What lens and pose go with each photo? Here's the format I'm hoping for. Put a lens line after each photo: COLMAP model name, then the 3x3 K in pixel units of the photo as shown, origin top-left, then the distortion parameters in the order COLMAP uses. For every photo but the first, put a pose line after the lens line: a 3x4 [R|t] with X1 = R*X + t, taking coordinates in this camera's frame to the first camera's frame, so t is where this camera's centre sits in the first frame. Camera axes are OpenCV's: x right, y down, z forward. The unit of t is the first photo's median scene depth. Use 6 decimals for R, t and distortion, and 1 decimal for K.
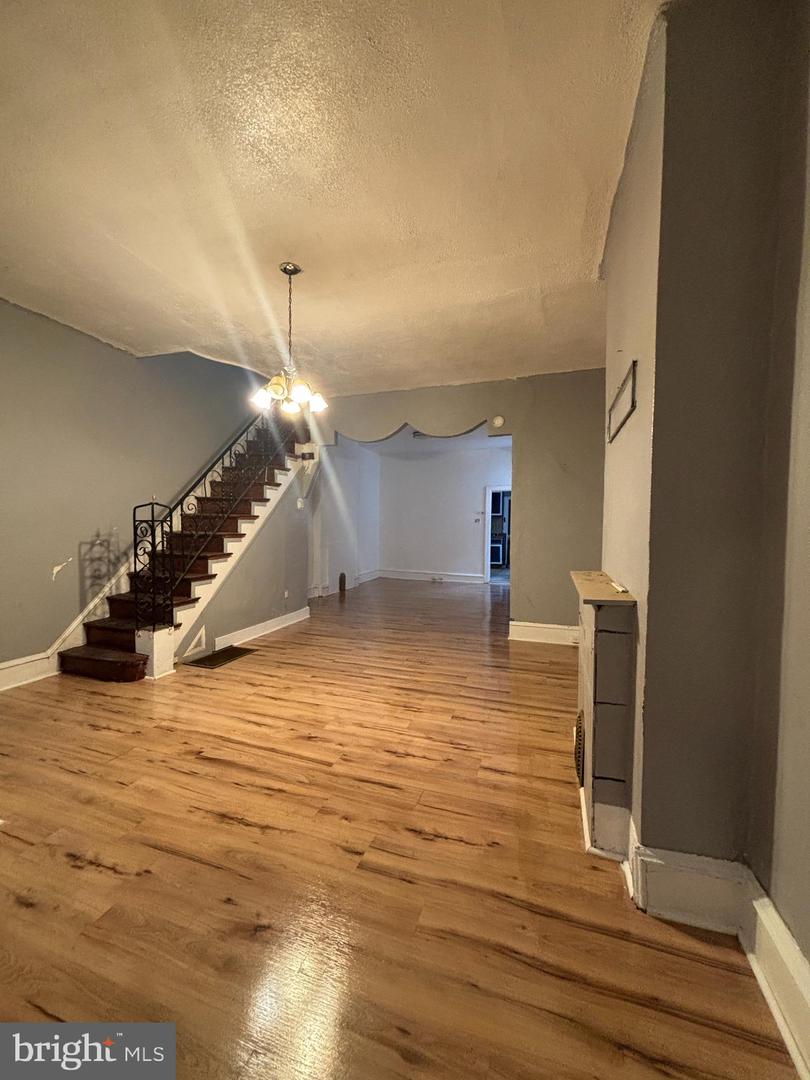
lens RADIAL K [[435.9, 0, 410.4], [0, 435.9, 541.2], [0, 0, 1]] dist [0.000880, 0.001171]
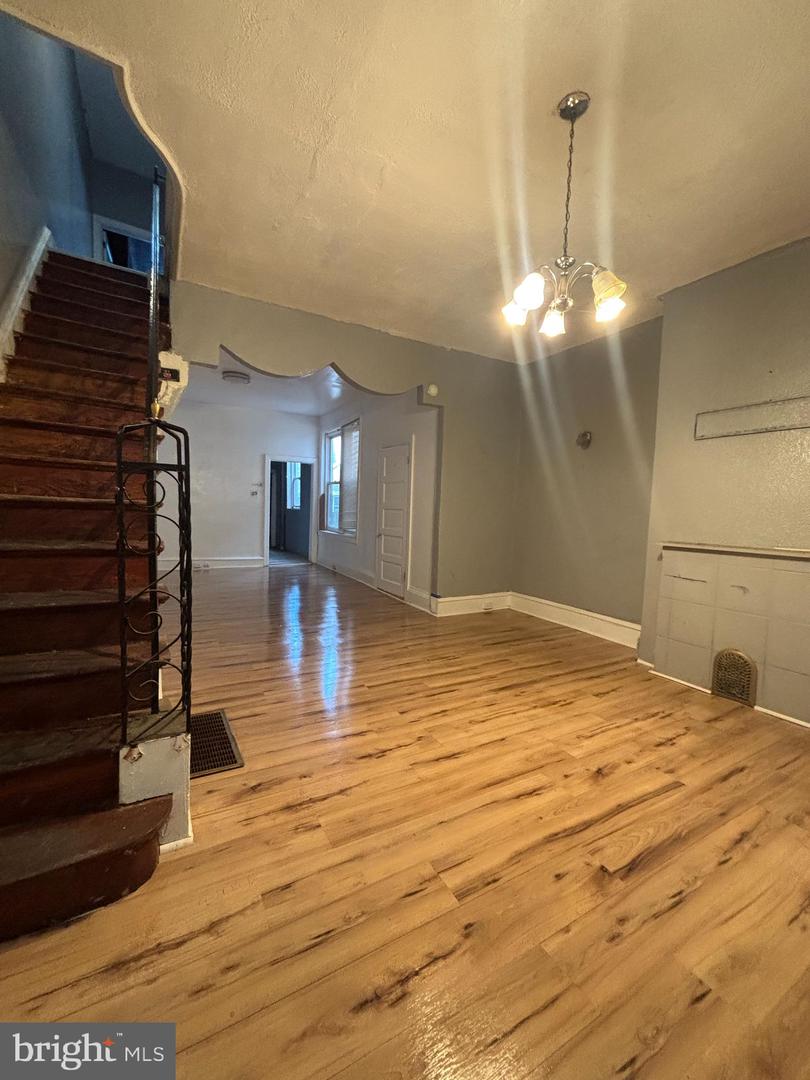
lens RADIAL K [[435.9, 0, 404.7], [0, 435.9, 538.4], [0, 0, 1]] dist [0.000880, 0.001171]
pose [[0.654559, -0.032910, 0.755294, -0.824766], [-0.000670, 0.999026, 0.044110, 0.006265], [-0.756011, -0.029378, 0.653900, 0.626462]]
